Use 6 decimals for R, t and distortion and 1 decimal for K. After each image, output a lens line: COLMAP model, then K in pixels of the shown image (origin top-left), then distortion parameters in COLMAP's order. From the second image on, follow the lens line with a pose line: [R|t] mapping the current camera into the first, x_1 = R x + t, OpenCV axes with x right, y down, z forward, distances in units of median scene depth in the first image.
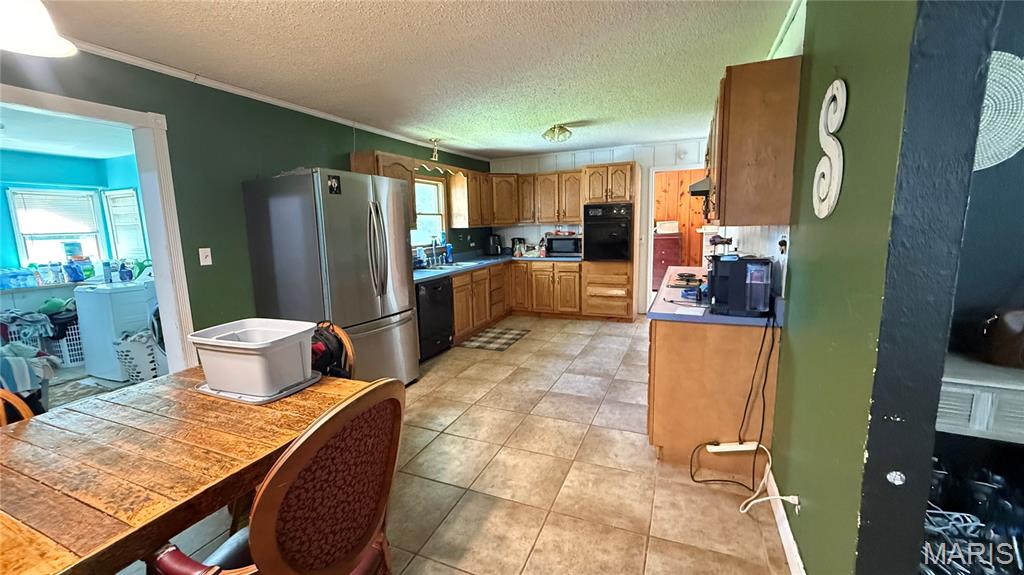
lens RADIAL K [[411.7, 0, 511.4], [0, 411.7, 281.6], [0, 0, 1]] dist [-0.000509, 0.000856]
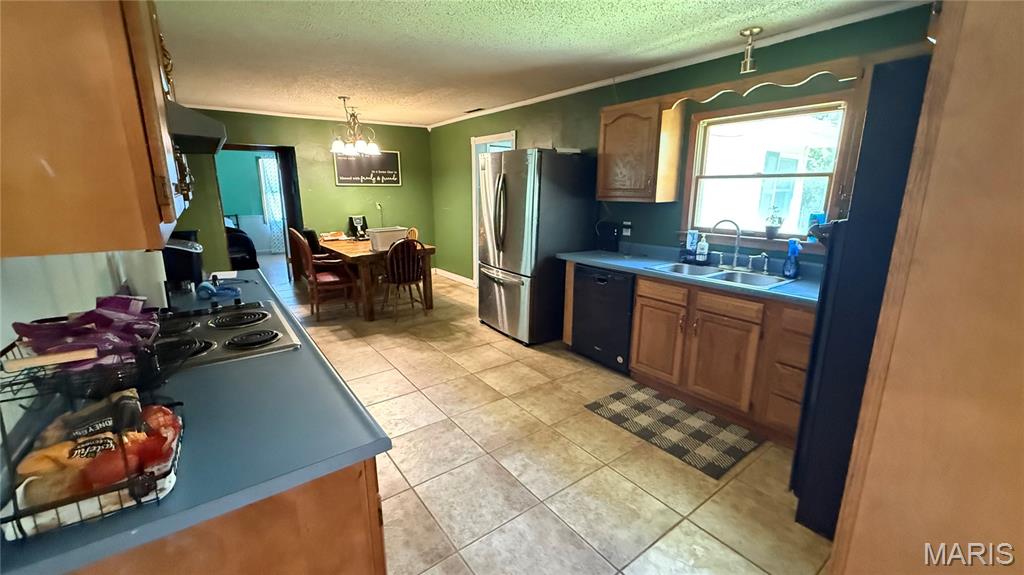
lens RADIAL K [[411.7, 0, 508.0], [0, 411.7, 285.8], [0, 0, 1]] dist [-0.000509, 0.000856]
pose [[-0.504212, 0.213844, -0.836684, 0.727619], [-0.118949, 0.942424, 0.312552, -0.254467], [0.855349, 0.257115, -0.449745, 1.607605]]
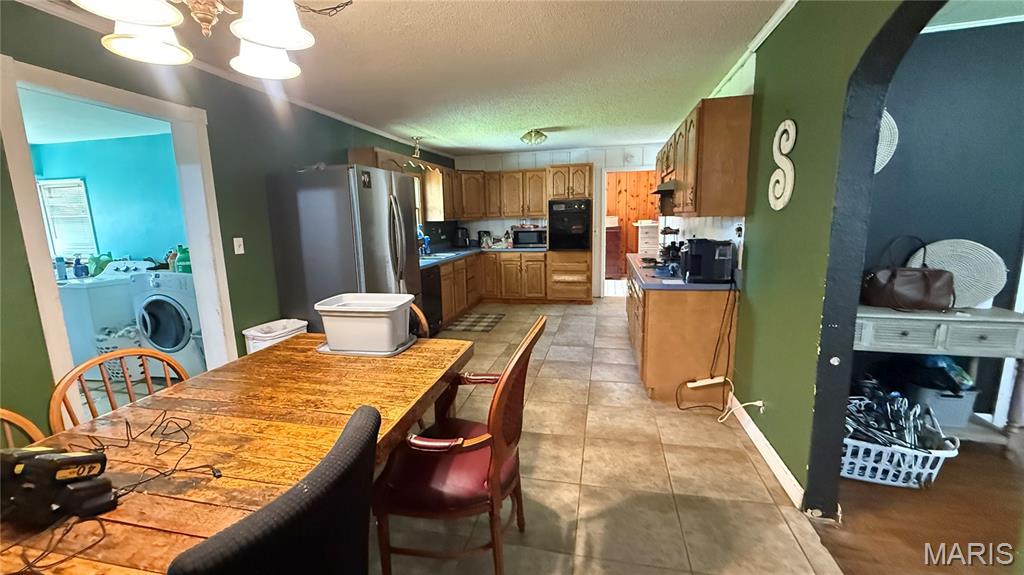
lens RADIAL K [[411.7, 0, 512.2], [0, 411.7, 280.9], [0, 0, 1]] dist [-0.000509, 0.000856]
pose [[0.983323, -0.025246, 0.180108, -0.220573], [0.023803, 0.999665, 0.010170, 0.030543], [-0.180305, -0.005713, 0.983594, -0.141255]]
